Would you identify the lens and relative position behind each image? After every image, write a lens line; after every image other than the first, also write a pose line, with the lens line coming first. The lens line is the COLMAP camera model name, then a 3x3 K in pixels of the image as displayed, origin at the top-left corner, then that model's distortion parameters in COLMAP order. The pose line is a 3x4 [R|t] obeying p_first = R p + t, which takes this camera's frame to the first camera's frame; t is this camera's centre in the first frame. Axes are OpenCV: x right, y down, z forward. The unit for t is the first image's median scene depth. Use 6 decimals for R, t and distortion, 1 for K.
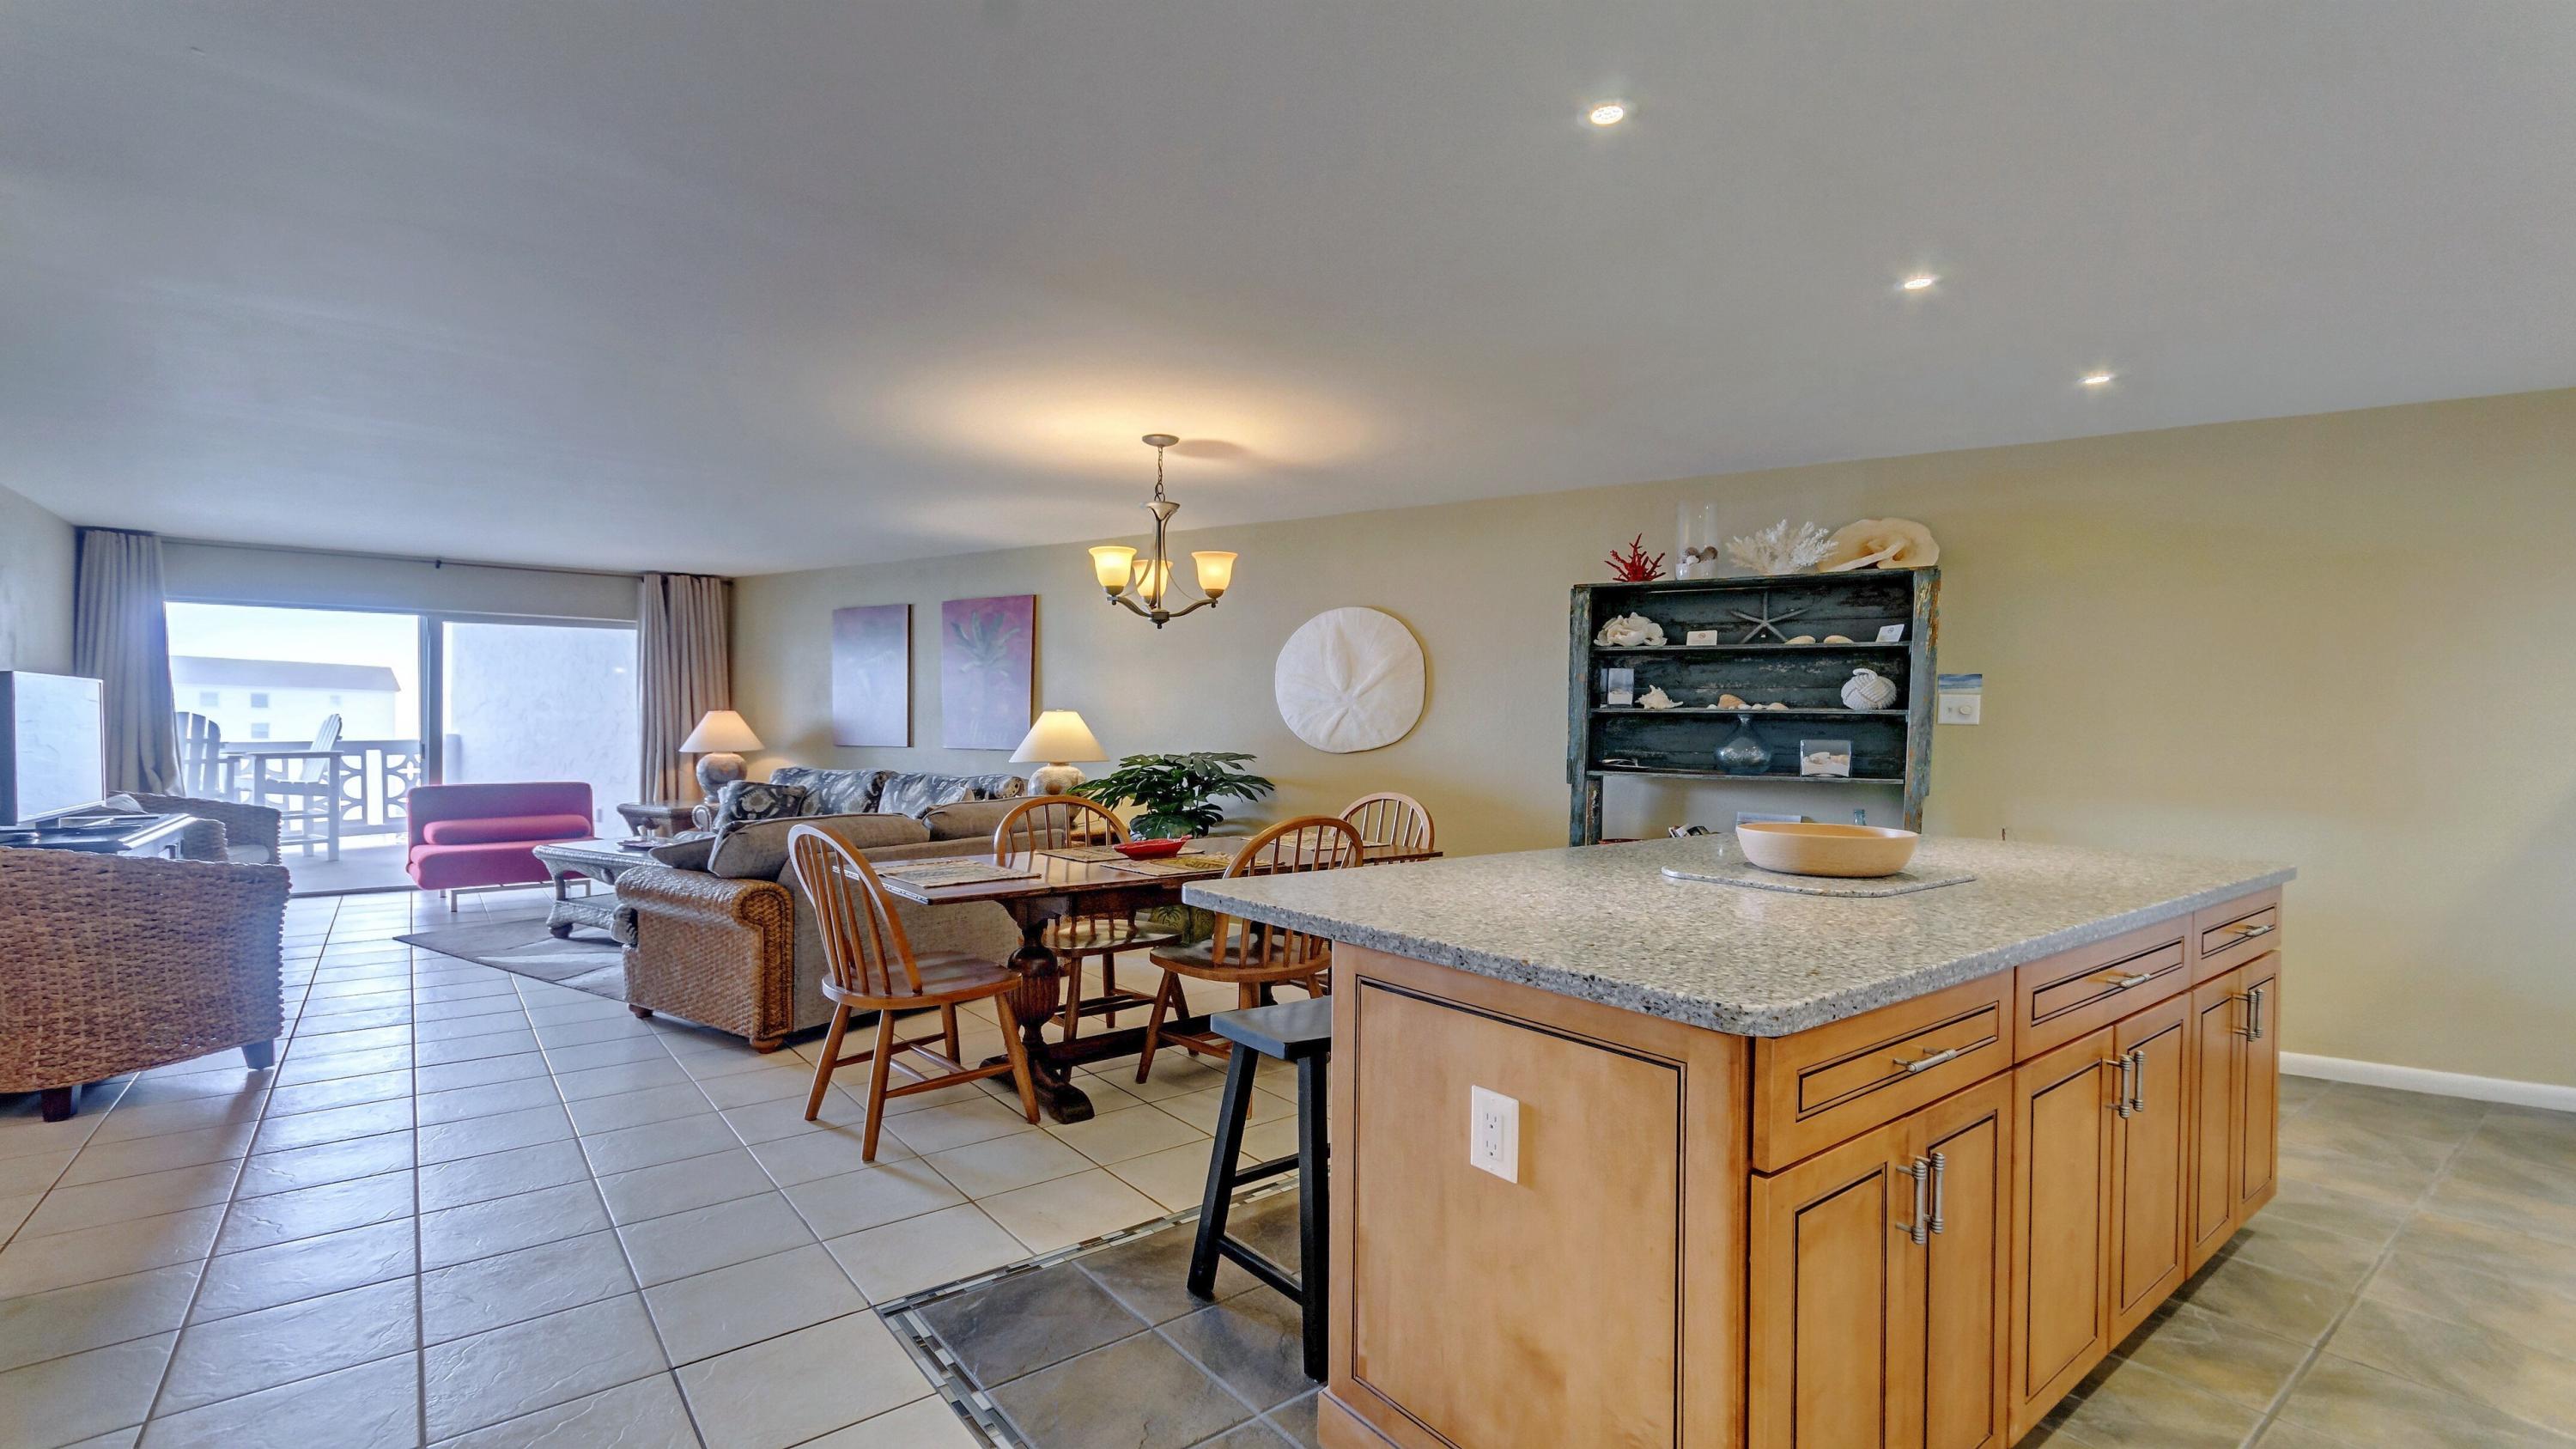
lens RADIAL K [[1120.3, 0, 1273.1], [0, 1120.3, 741.2], [0, 0, 1]] dist [0.002778, -0.000787]
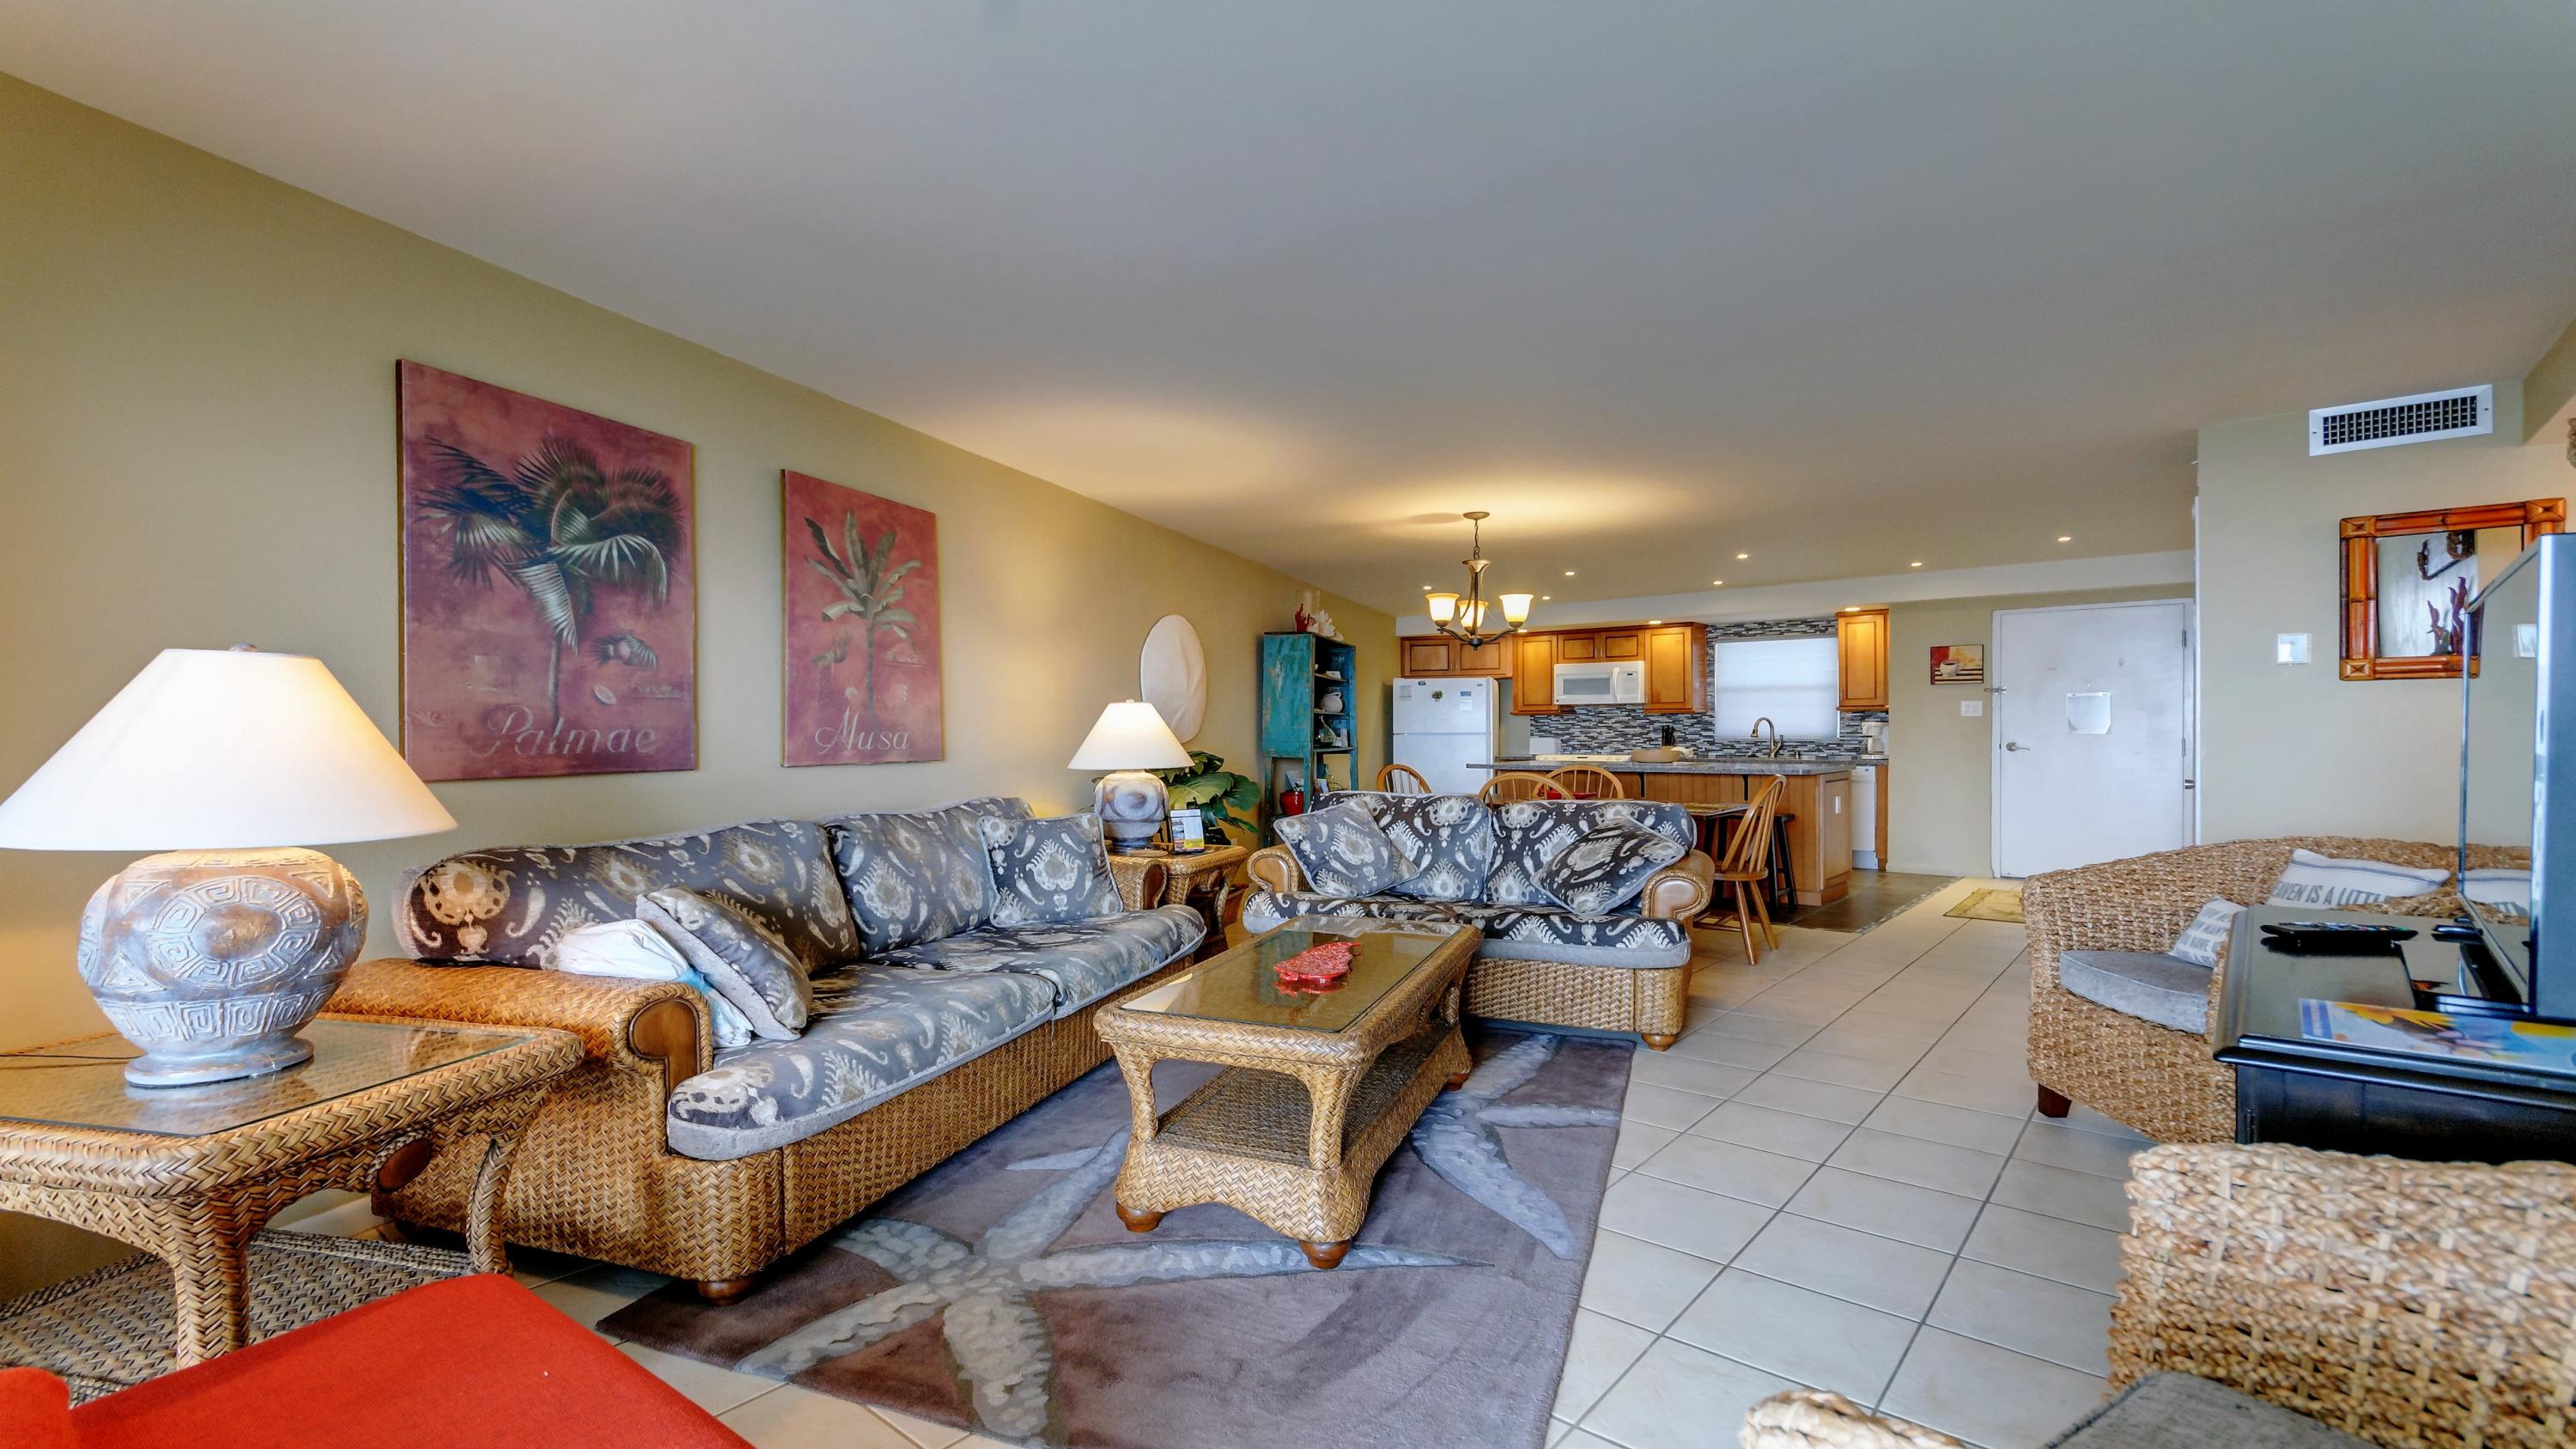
lens RADIAL K [[1130.0, 0, 1283.4], [0, 1130.0, 726.8], [0, 0, 1]] dist [-0.000958, 0.000025]
pose [[-0.205804, -0.004632, 0.978582, -1.089716], [0.017097, 0.999819, 0.008329, -0.018643], [-0.978444, 0.018445, -0.205687, 1.197032]]
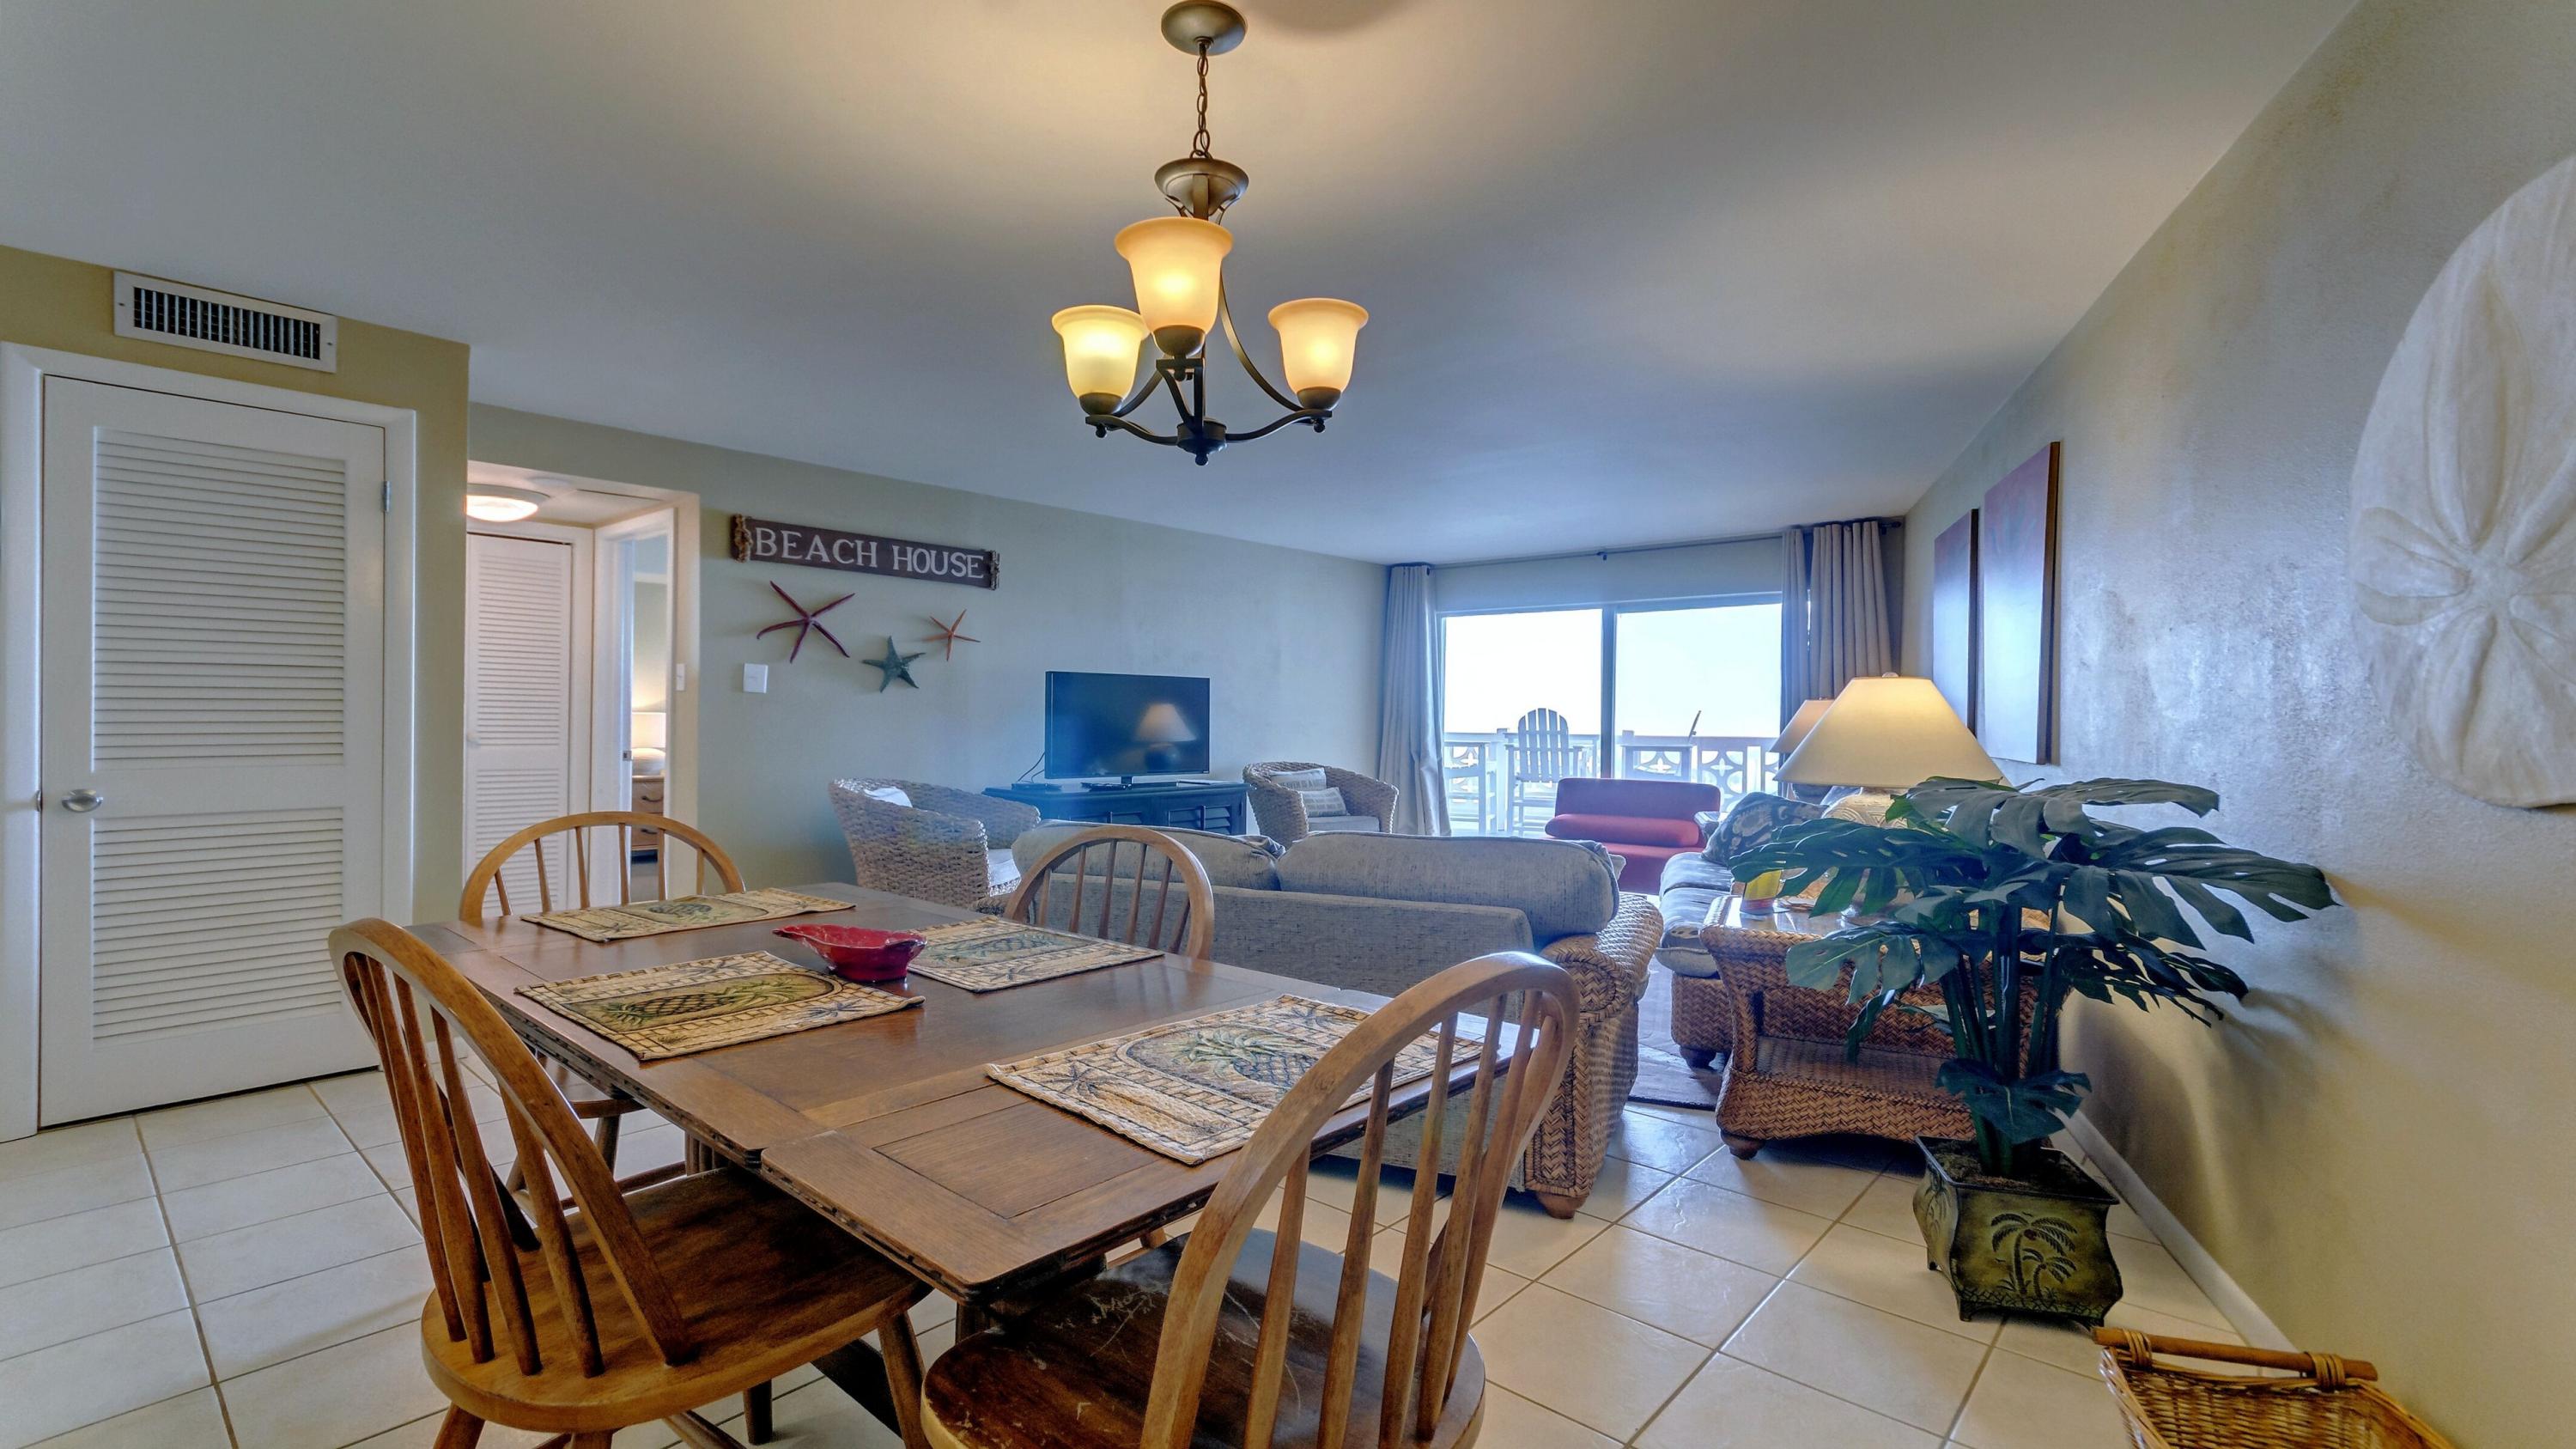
lens RADIAL K [[1130.0, 0, 1283.4], [0, 1130.0, 726.8], [0, 0, 1]] dist [-0.000958, 0.000025]
pose [[0.186954, 0.004381, -0.982359, 0.263849], [-0.024031, 0.999711, -0.000115, 0.000829], [0.982075, 0.023629, 0.187006, 0.749866]]
